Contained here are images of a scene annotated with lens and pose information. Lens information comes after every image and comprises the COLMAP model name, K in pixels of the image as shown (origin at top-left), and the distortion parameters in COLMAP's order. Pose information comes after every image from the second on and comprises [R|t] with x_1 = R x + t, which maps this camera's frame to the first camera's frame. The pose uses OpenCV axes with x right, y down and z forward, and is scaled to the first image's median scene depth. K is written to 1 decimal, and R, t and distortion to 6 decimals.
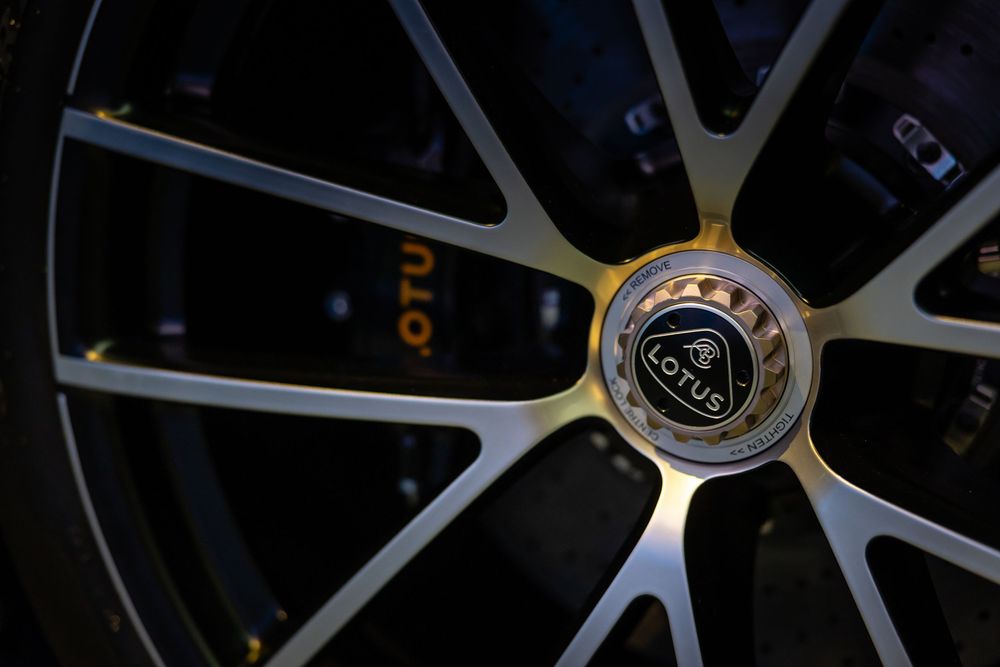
lens RADIAL K [[1844.2, 0, 499.9], [0, 1844.2, 333.5], [0, 0, 1]] dist [-0.083999, 0.000000]
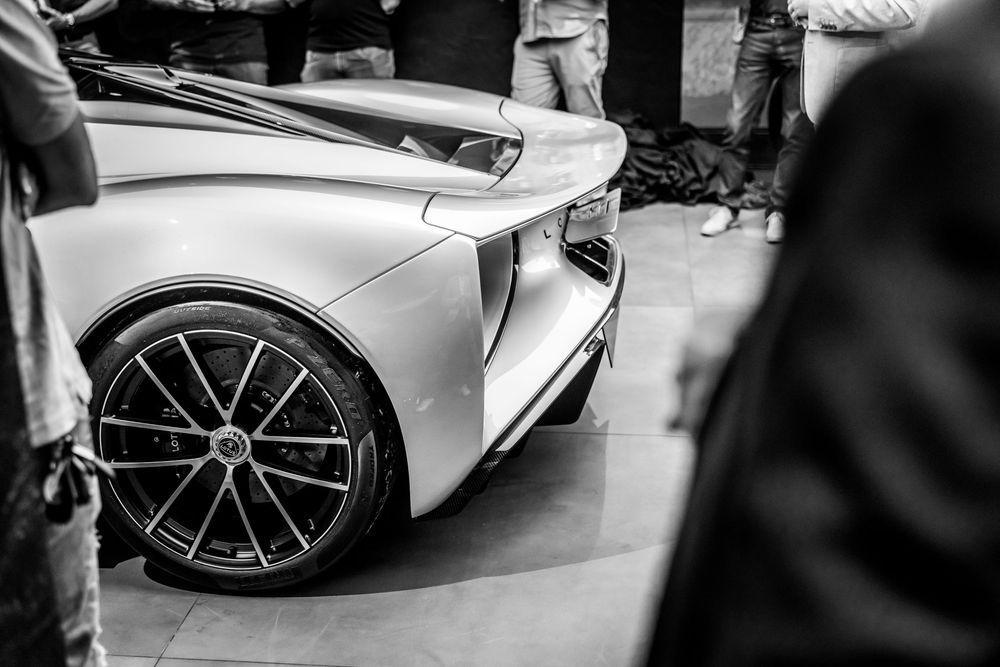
lens RADIAL K [[1289.4, 0, 500.4], [0, 1289.4, 333.1], [0, 0, 1]] dist [0.028445, 0.000000]
pose [[0.959317, -0.152861, 0.237369, 0.016124], [0.146457, 0.988216, 0.044495, -0.383229], [-0.241373, -0.007920, 0.970400, -3.046333]]
